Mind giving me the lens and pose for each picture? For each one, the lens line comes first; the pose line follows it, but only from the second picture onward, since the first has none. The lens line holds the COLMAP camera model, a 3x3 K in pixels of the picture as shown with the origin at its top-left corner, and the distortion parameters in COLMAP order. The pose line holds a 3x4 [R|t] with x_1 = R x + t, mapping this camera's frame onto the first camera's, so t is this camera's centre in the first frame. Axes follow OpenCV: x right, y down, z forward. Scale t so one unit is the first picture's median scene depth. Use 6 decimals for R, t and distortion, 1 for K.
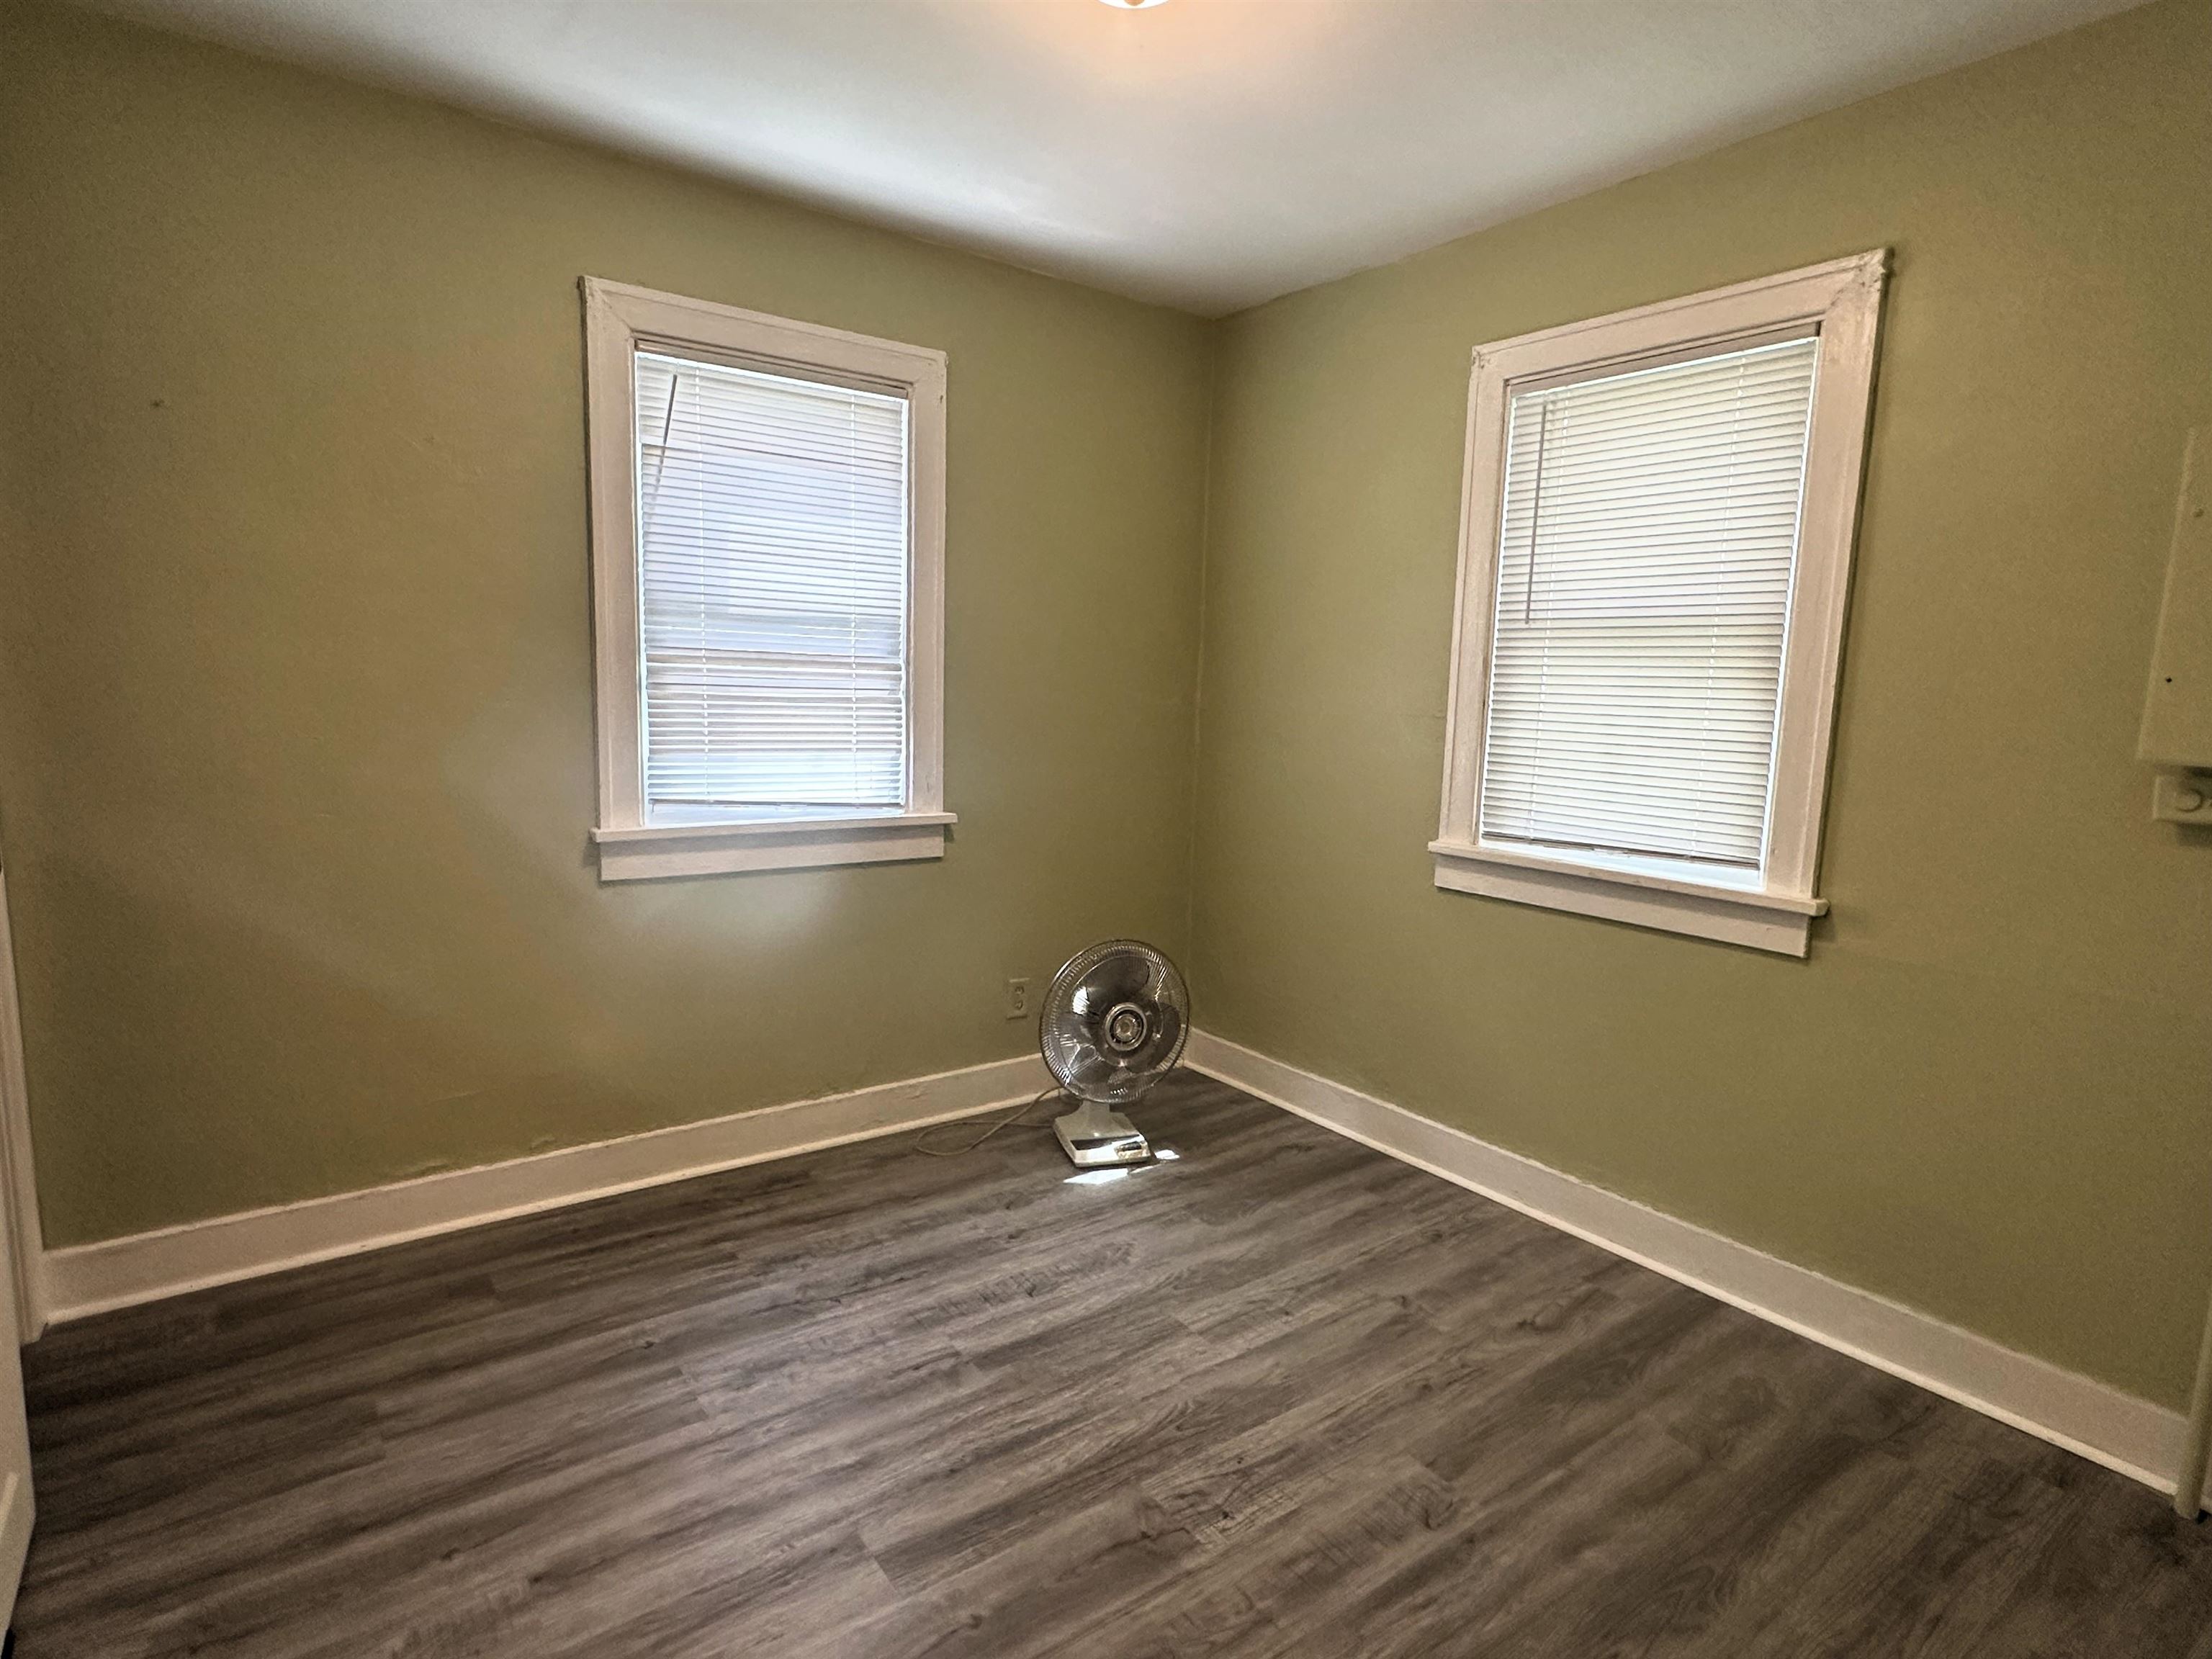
lens RADIAL K [[1157.8, 0, 1106.0], [0, 1157.8, 829.5], [0, 0, 1]] dist [-0.001173, -0.000231]
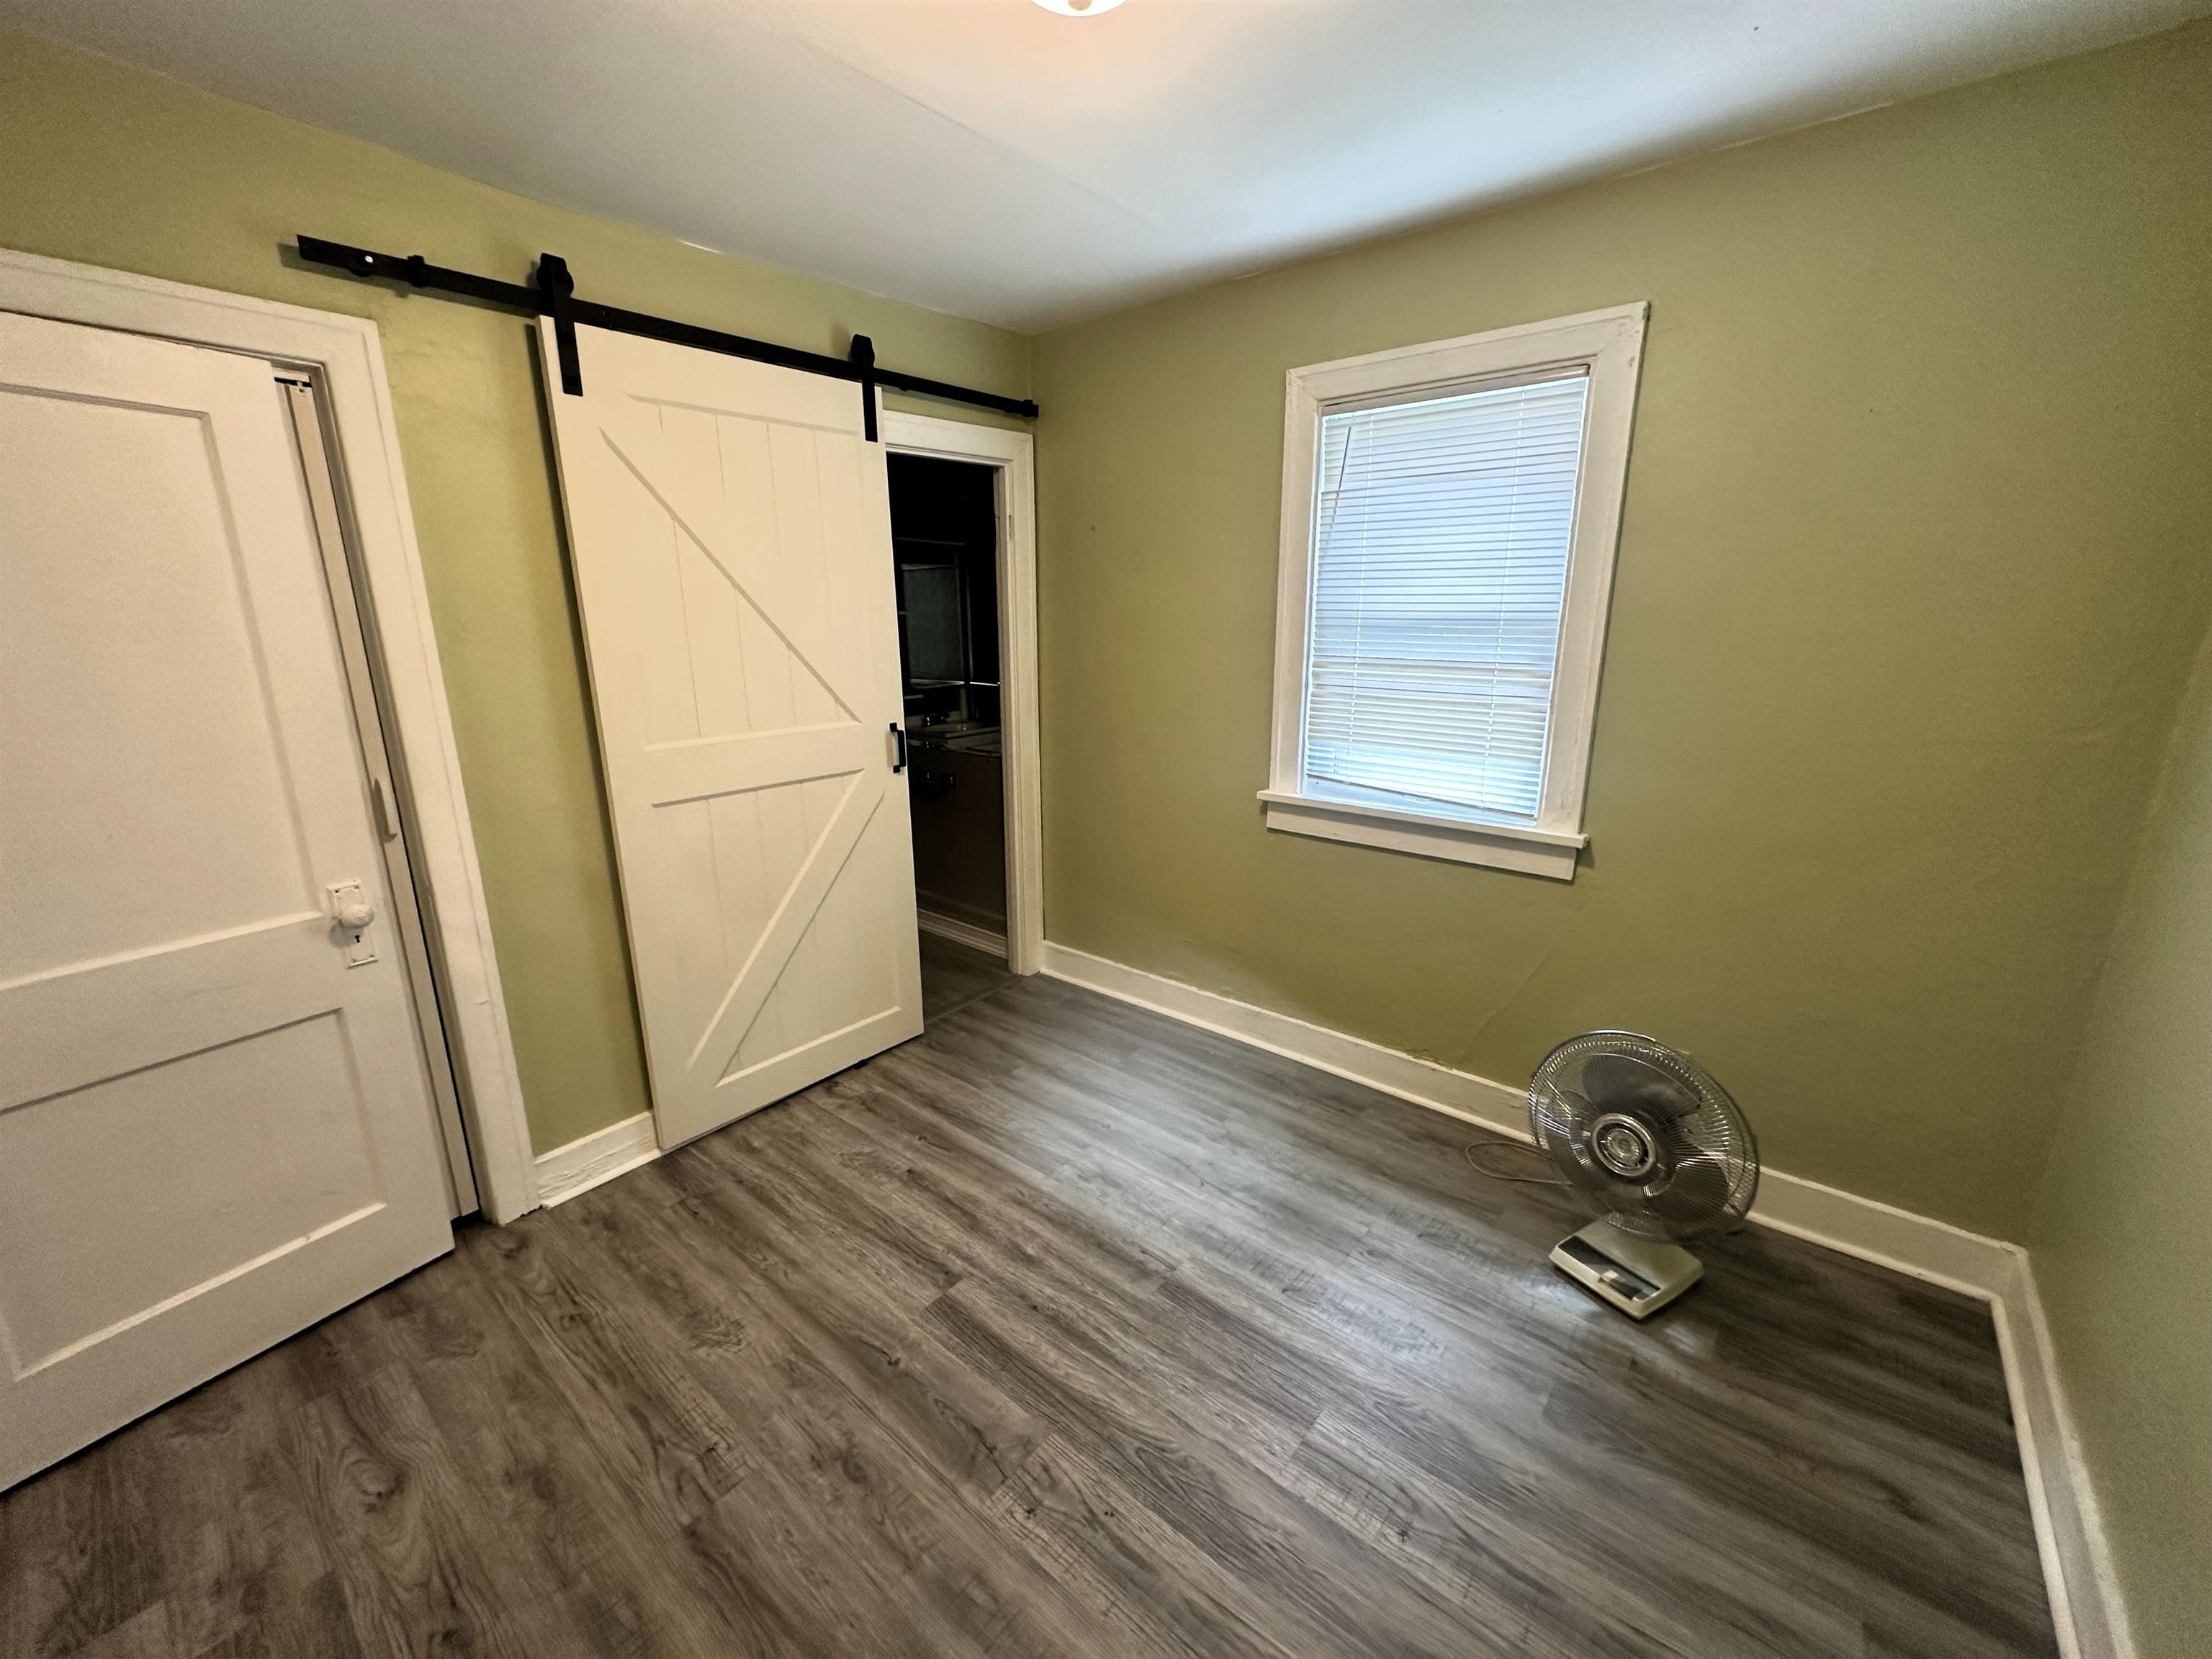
lens RADIAL K [[886.3, 0, 1107.5], [0, 886.3, 824.1], [0, 0, 1]] dist [-0.000181, 0.000194]
pose [[0.239354, 0.200681, -0.949967, 0.689819], [-0.114508, 0.977413, 0.177628, -0.165663], [0.964156, 0.066263, 0.256927, 0.726160]]
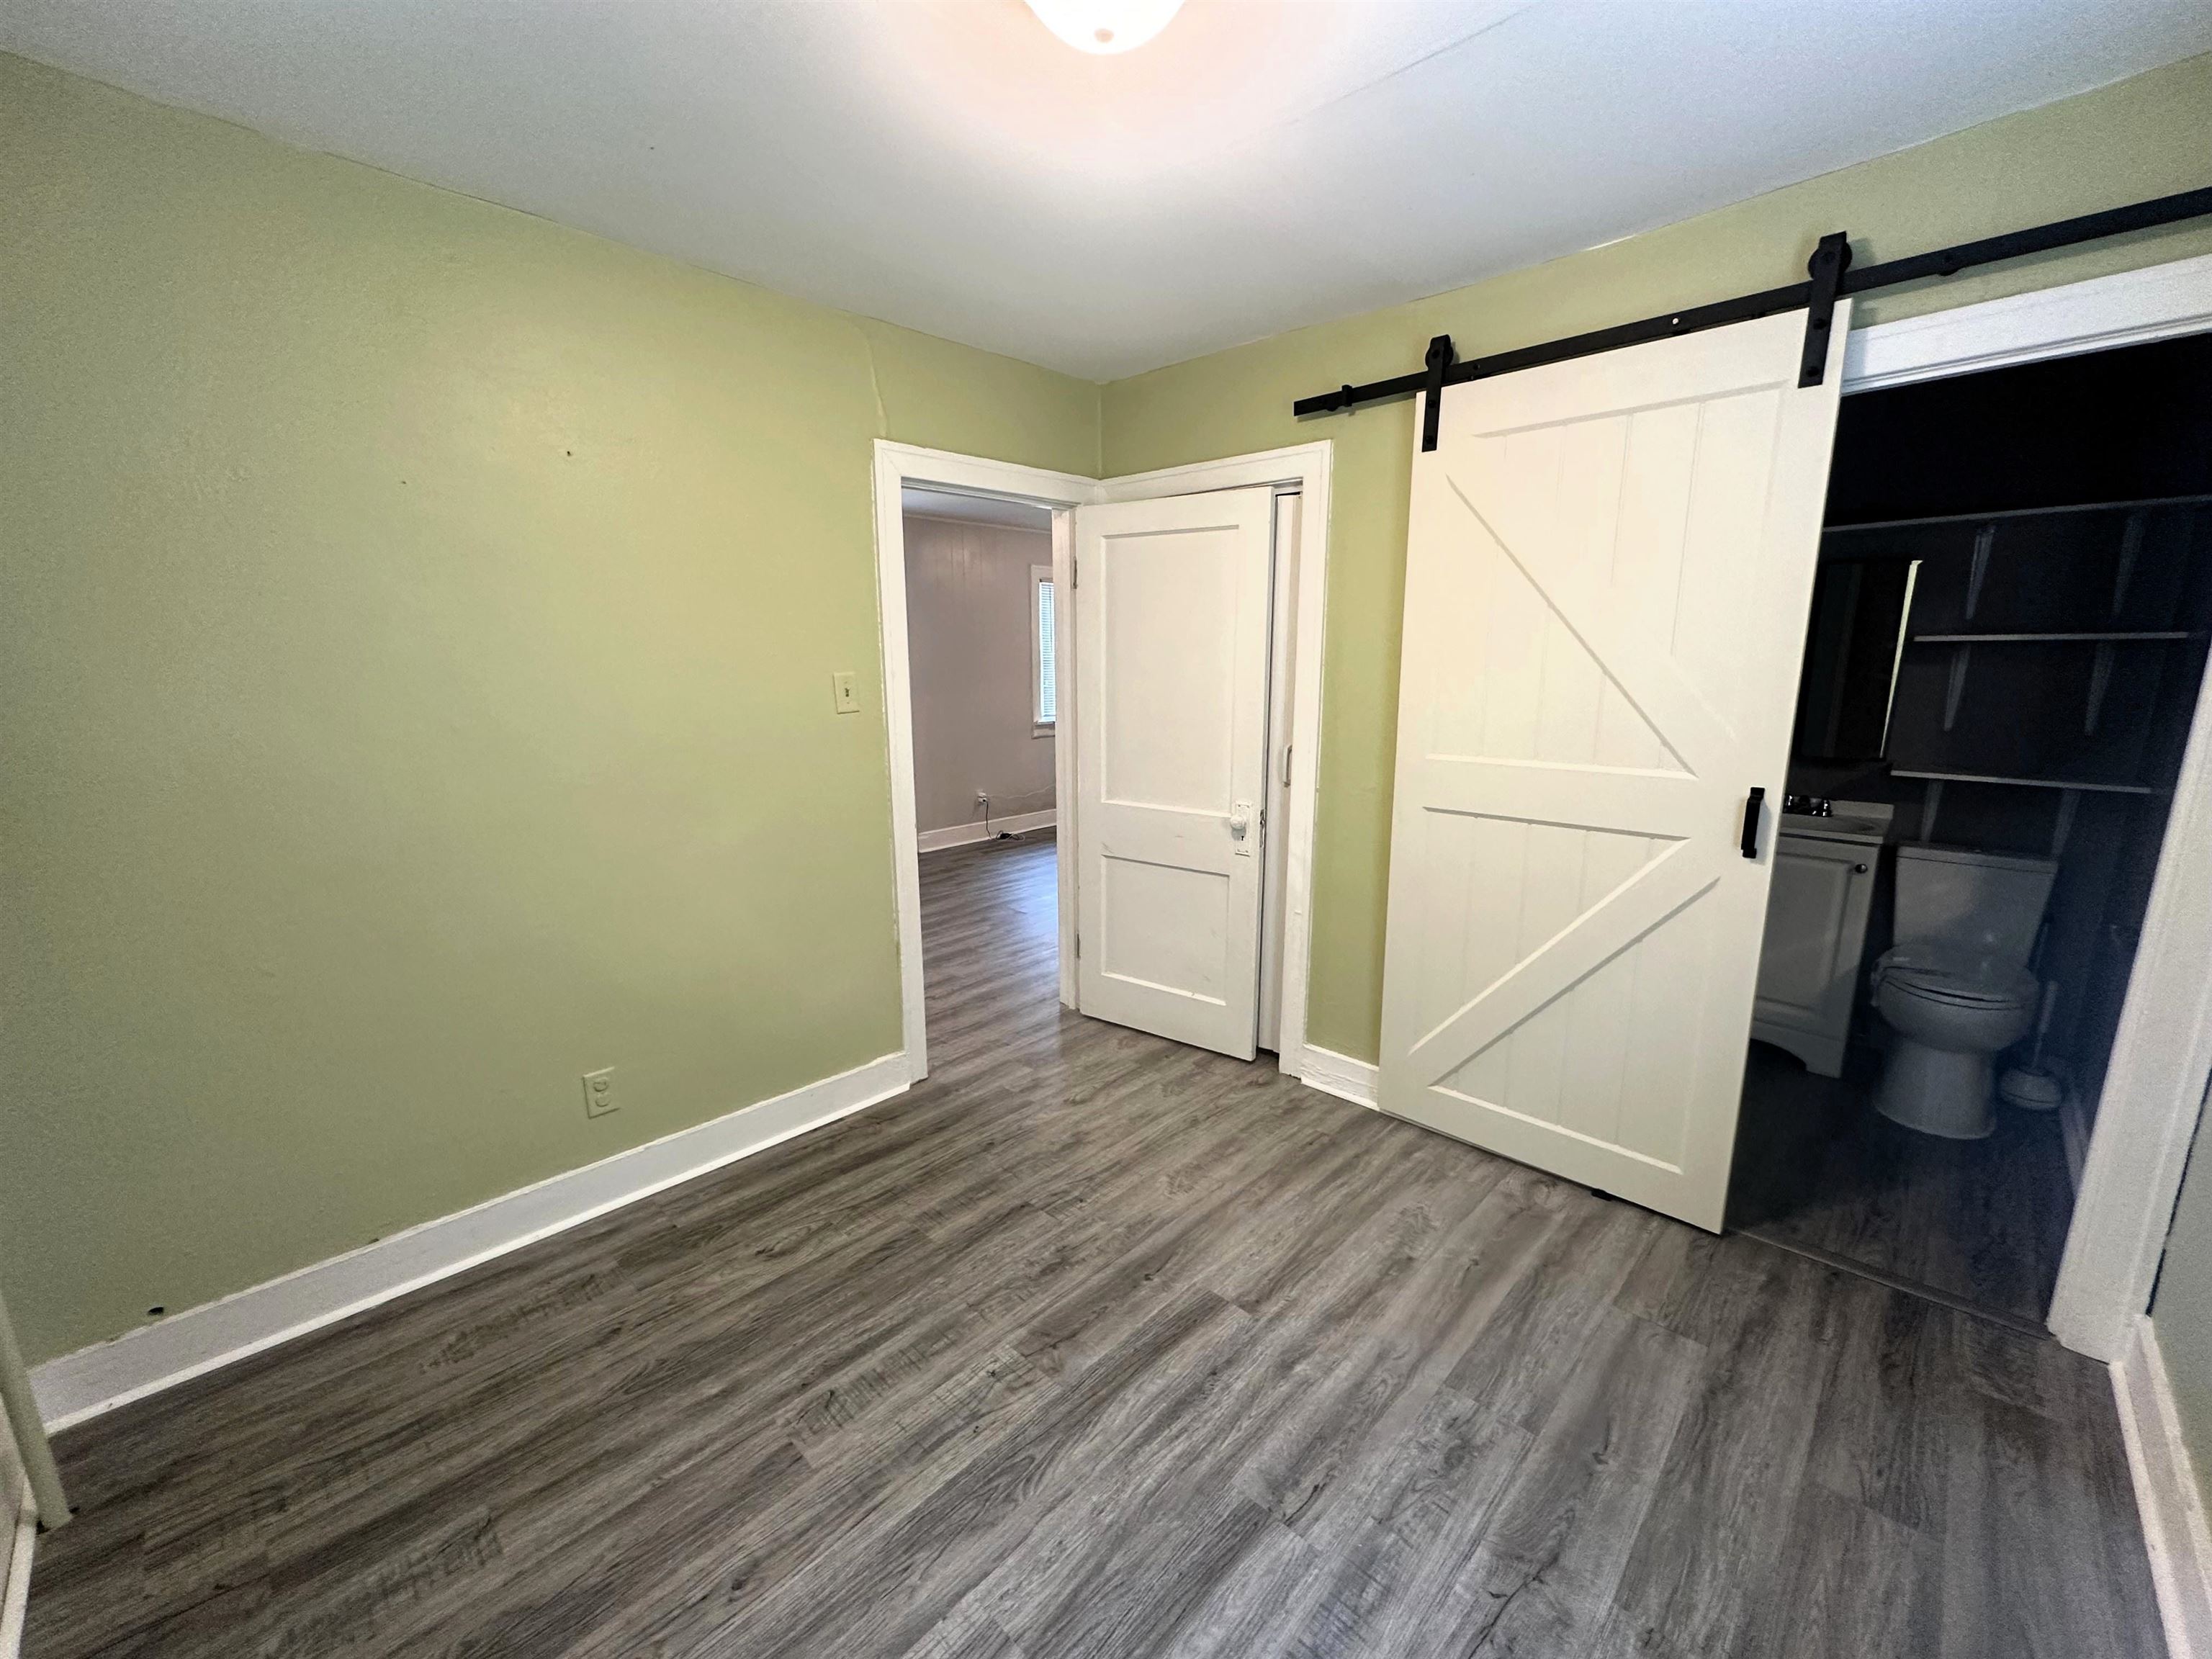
lens RADIAL K [[886.3, 0, 1107.5], [0, 886.3, 824.1], [0, 0, 1]] dist [-0.000181, 0.000194]
pose [[-0.985323, 0.007796, -0.170522, 0.126101], [-0.046448, 0.949019, 0.311779, -0.268845], [0.164259, 0.315124, -0.934728, 1.559126]]
